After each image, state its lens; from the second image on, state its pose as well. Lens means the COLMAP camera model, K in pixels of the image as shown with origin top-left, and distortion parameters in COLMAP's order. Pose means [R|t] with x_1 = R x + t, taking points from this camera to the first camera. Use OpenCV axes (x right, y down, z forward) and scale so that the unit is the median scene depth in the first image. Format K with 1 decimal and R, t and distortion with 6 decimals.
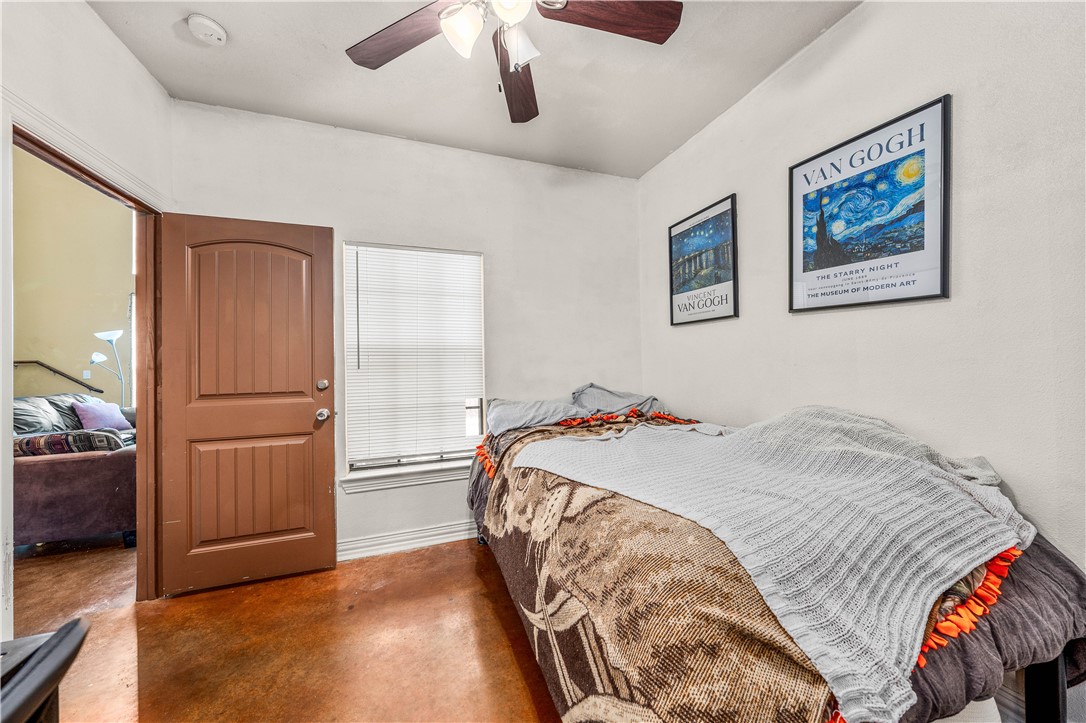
lens RADIAL K [[374.0, 0, 533.1], [0, 374.0, 355.5], [0, 0, 1]] dist [0.000239, 0.000103]
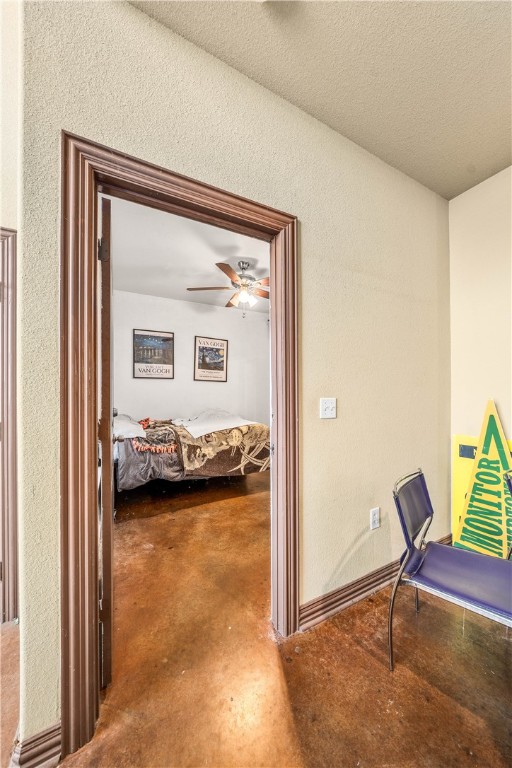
lens RADIAL K [[264.5, 0, 259.7], [0, 264.5, 389.6], [0, 0, 1]] dist [0.000239, 0.000103]
pose [[-0.156051, 0.020651, 0.987533, -1.734274], [-0.011672, 0.999673, -0.022749, 0.012633], [-0.987680, -0.015077, -0.155759, 0.830066]]
